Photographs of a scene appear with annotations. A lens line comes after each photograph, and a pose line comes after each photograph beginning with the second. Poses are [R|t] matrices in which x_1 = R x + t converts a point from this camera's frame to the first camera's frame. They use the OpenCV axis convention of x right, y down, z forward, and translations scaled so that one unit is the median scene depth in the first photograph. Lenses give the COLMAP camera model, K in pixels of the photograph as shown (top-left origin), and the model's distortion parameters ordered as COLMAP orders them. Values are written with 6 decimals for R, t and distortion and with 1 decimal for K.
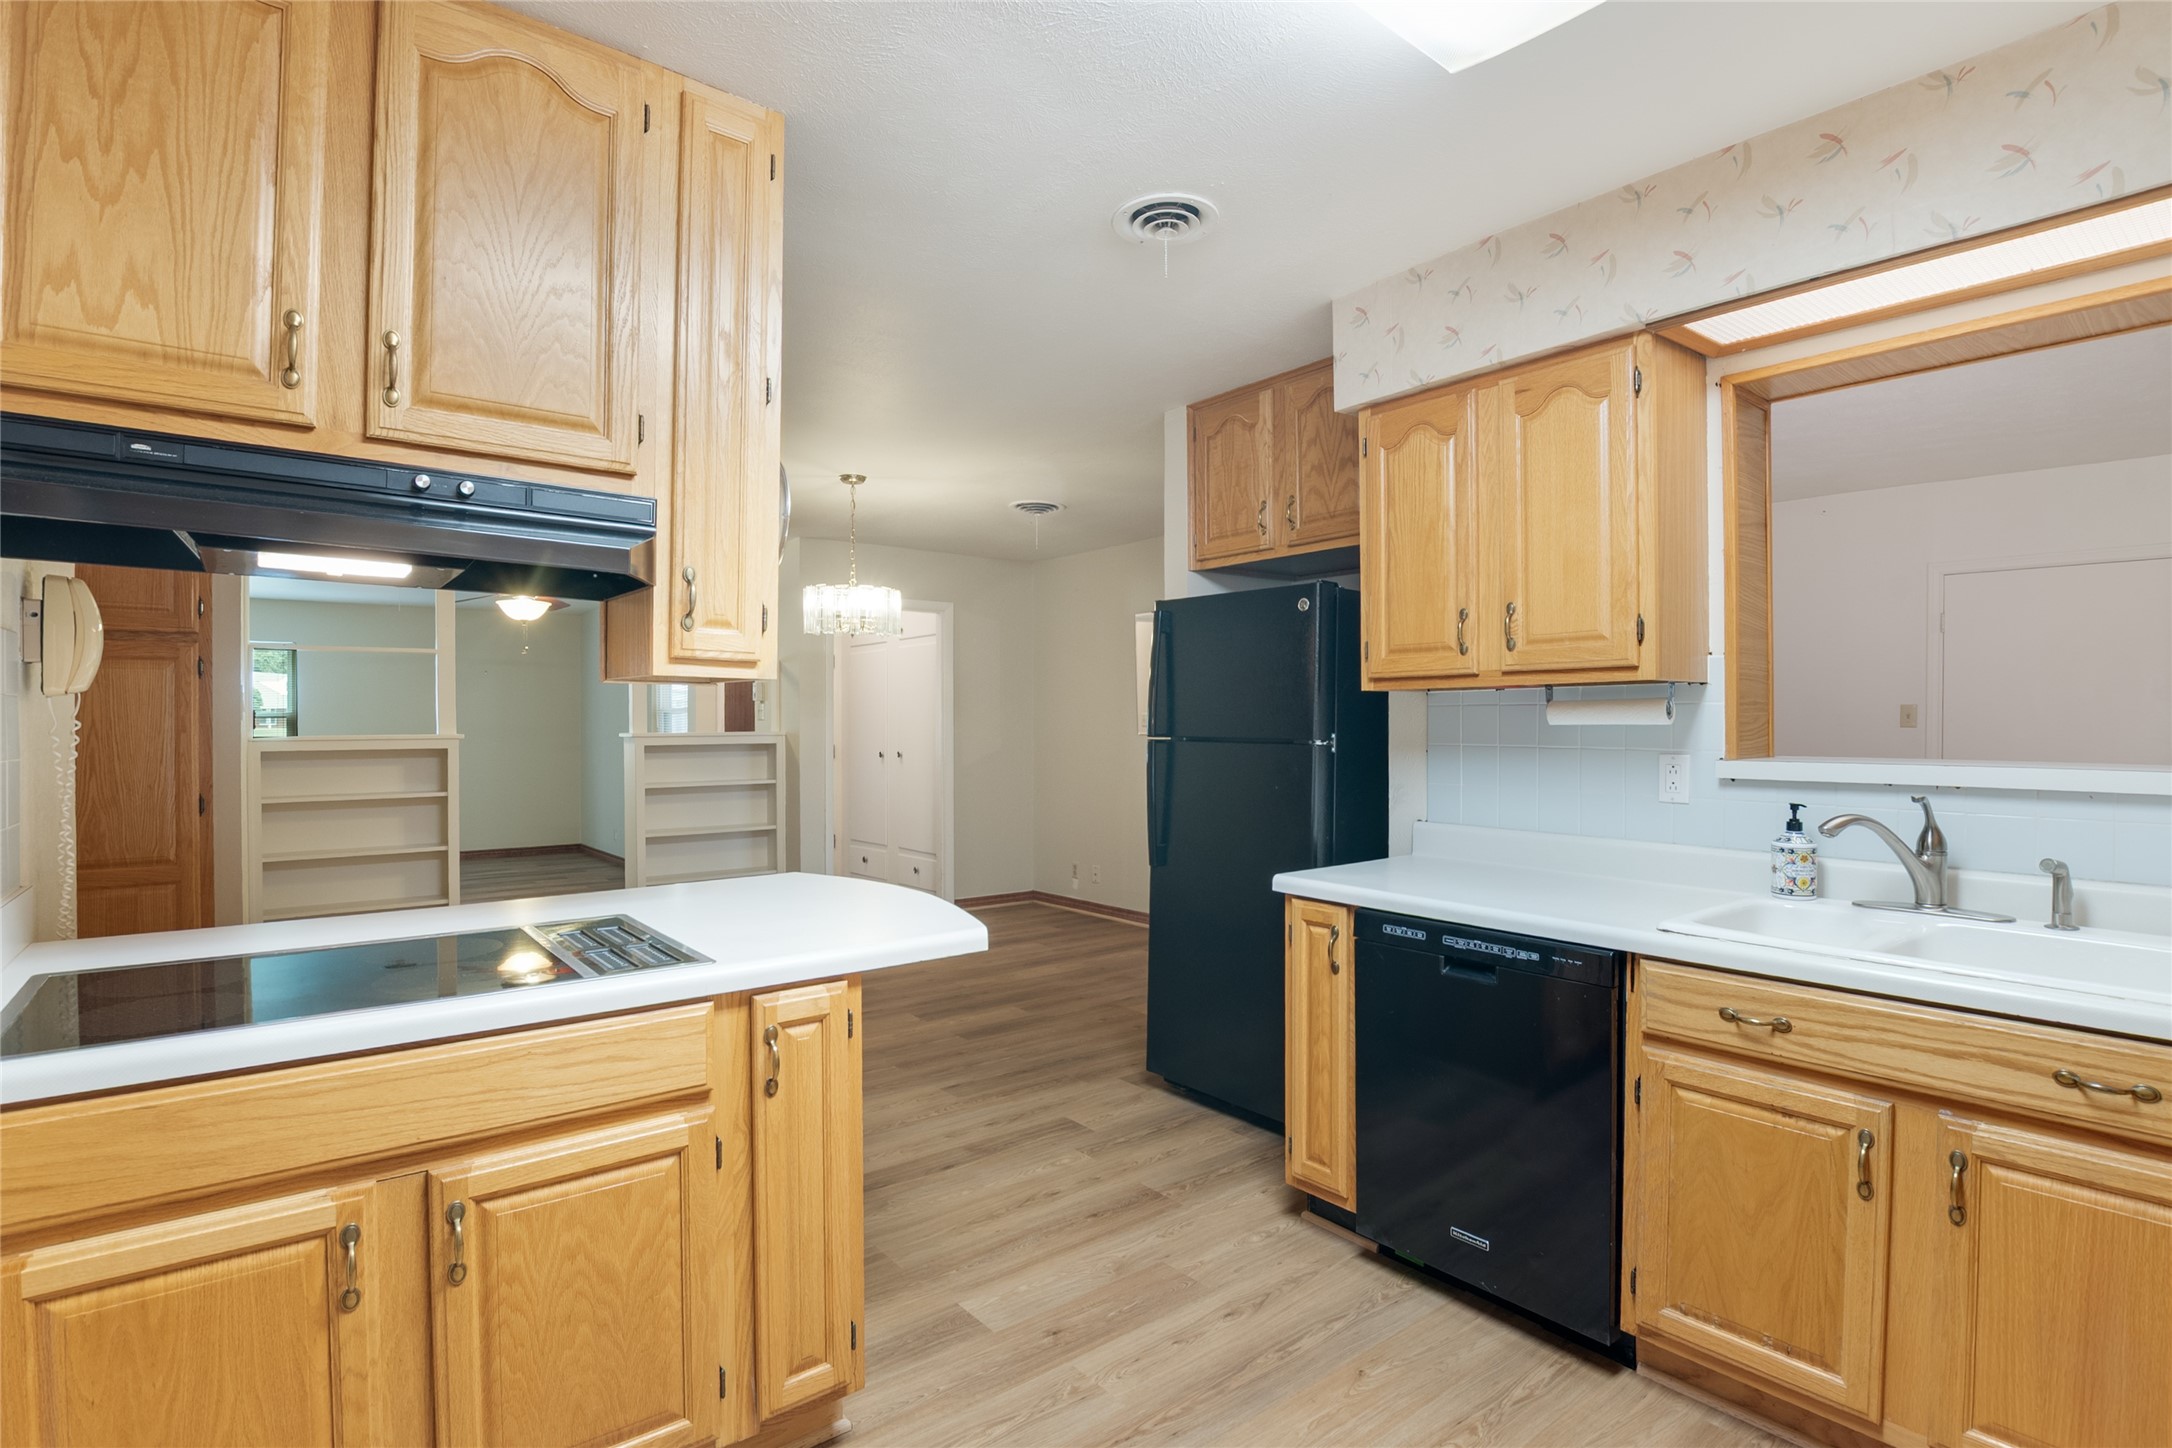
lens RADIAL K [[1038.7, 0, 1071.2], [0, 1038.7, 721.8], [0, 0, 1]] dist [-0.023227, -0.000461]
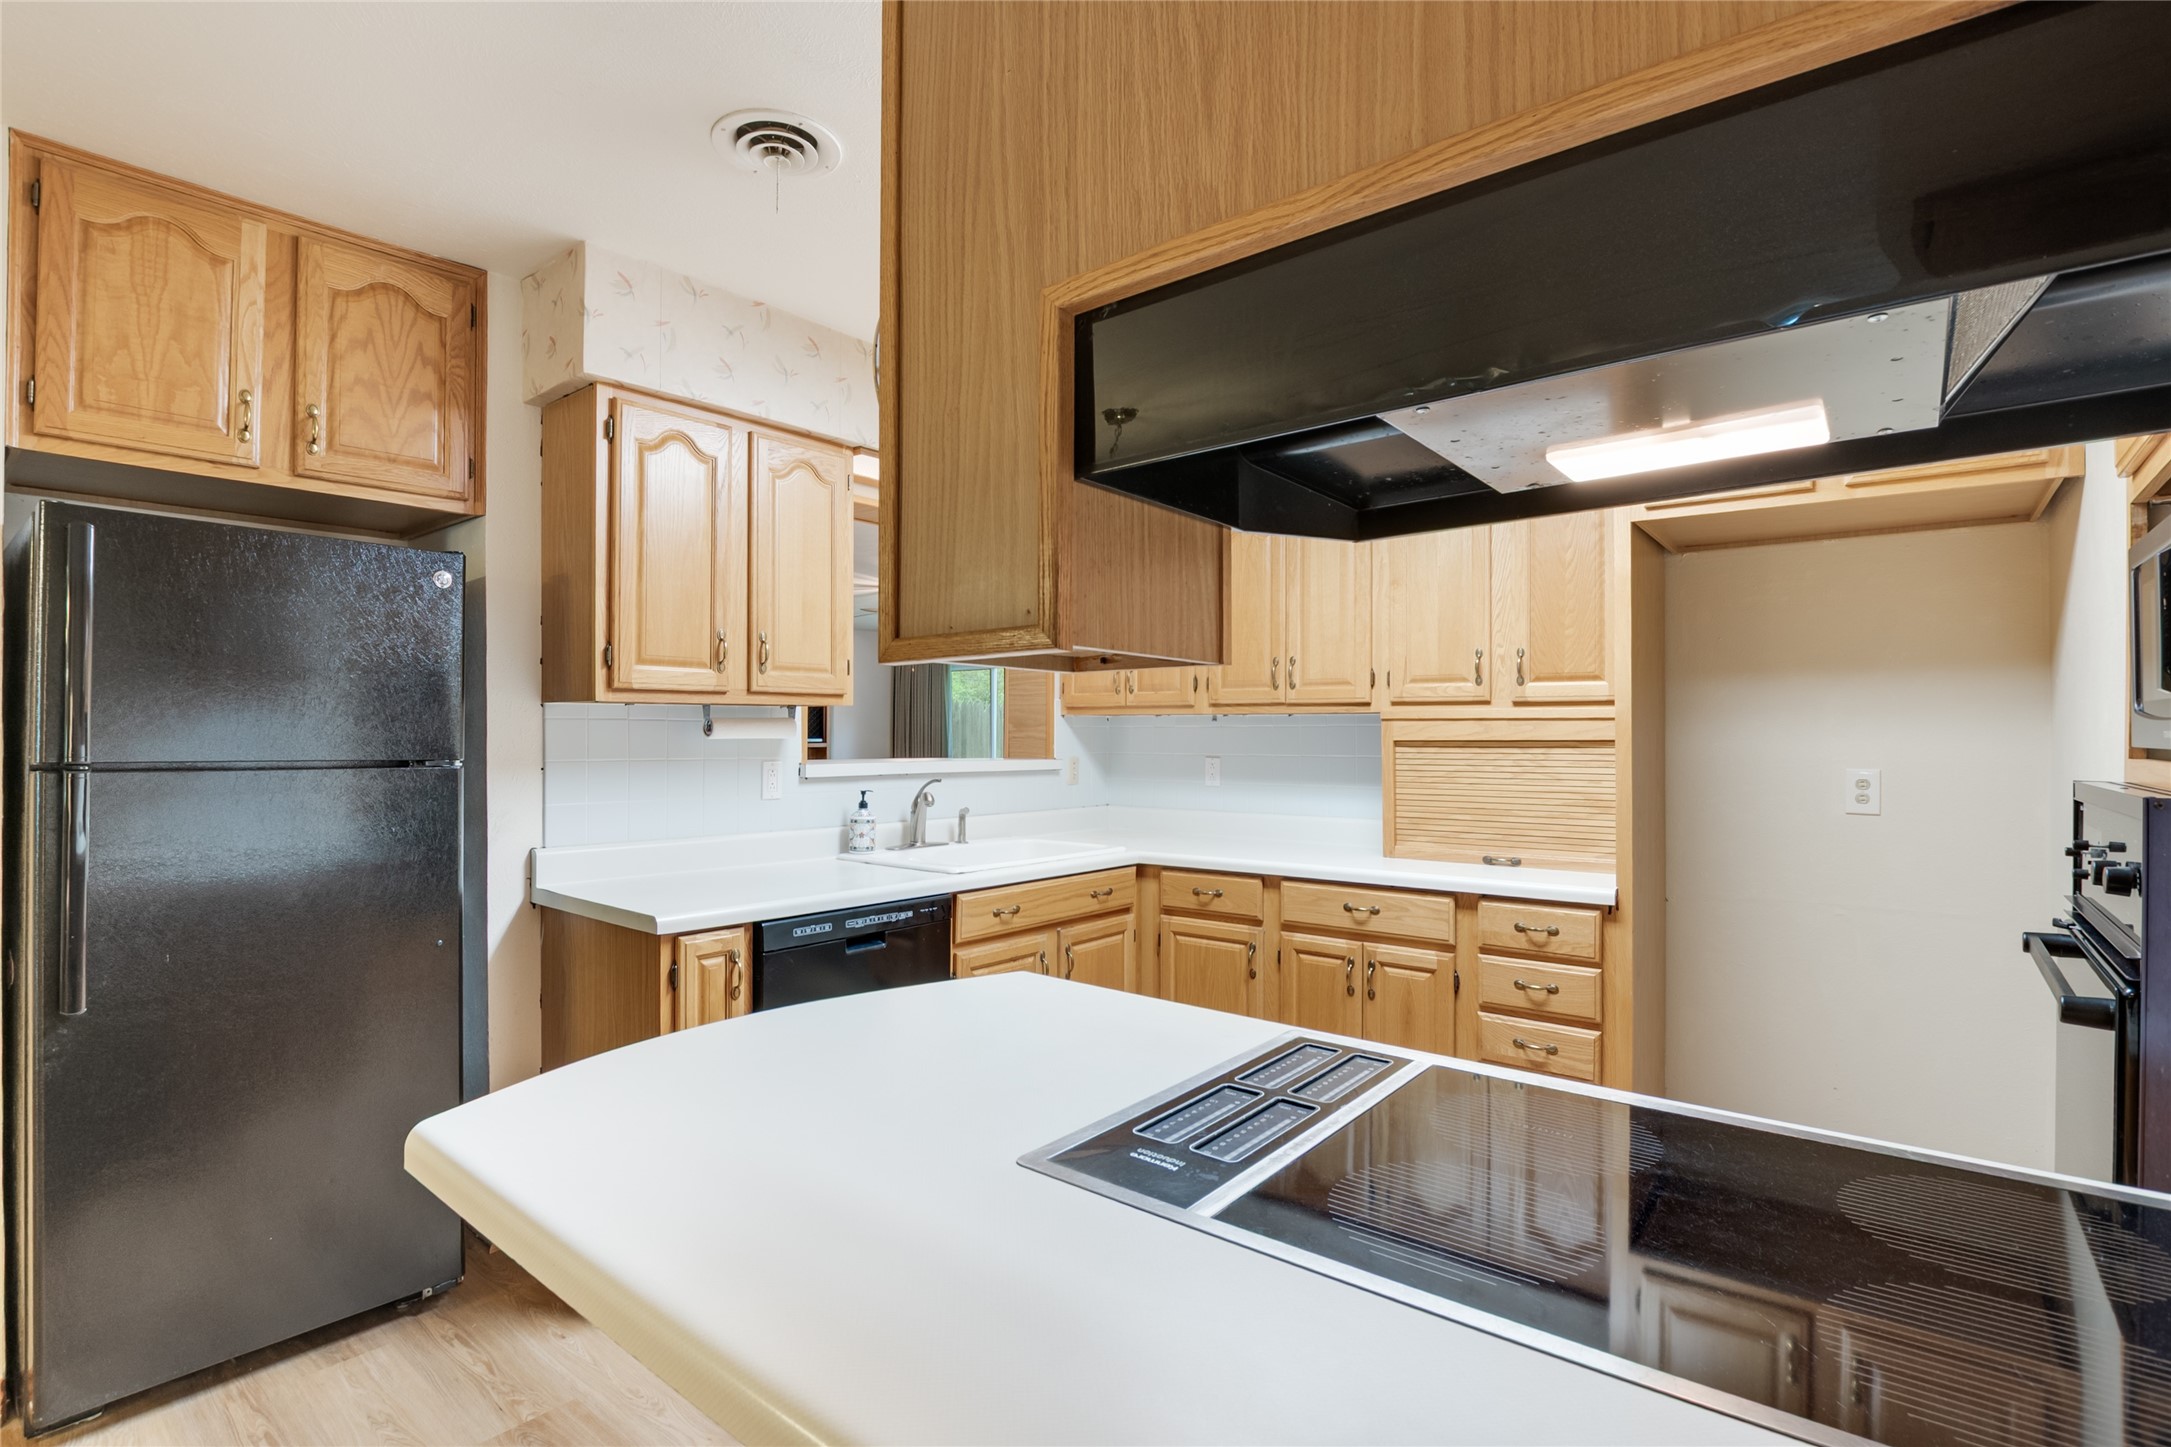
lens RADIAL K [[997.8, 0, 1098.0], [0, 997.8, 722.8], [0, 0, 1]] dist [-0.027173, 0.000365]
pose [[-0.204376, 0.011542, 0.978824, -0.776986], [-0.001892, 0.999924, -0.012185, -0.002254], [-0.978891, -0.004342, -0.204339, 0.934708]]
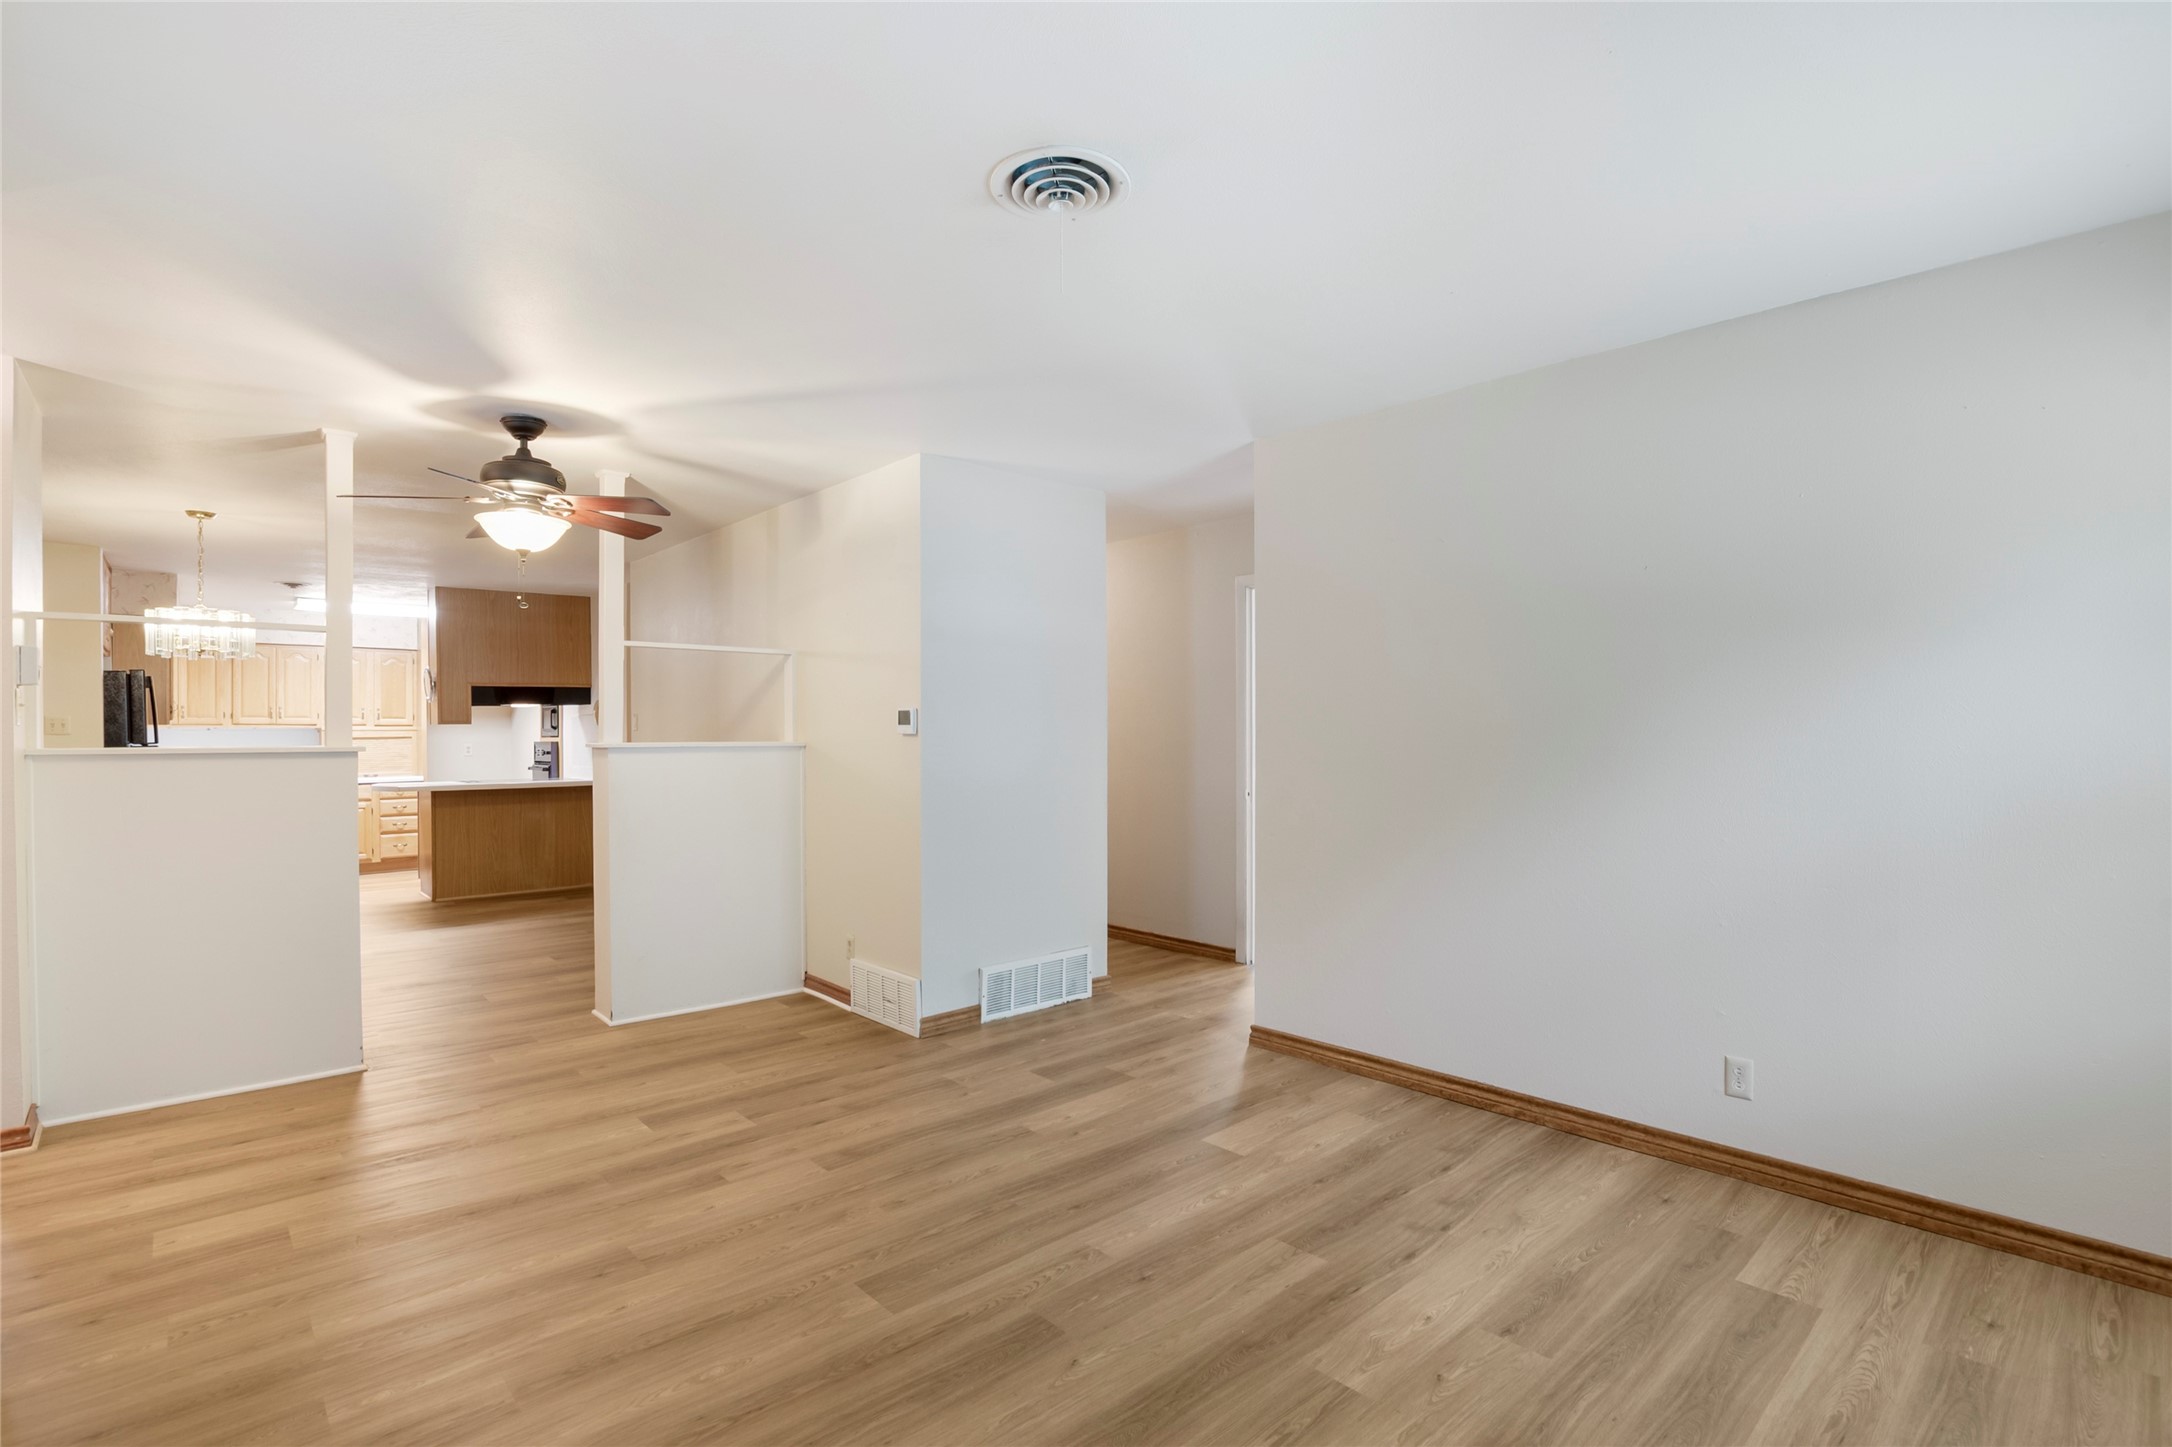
lens RADIAL K [[998.3, 0, 1105.7], [0, 998.3, 733.7], [0, 0, 1]] dist [-0.027173, 0.000365]
pose [[-0.997205, 0.006836, -0.074404, -2.339964], [0.006925, 0.999976, -0.000948, 0.014853], [0.074396, -0.001461, -0.997228, 4.450014]]
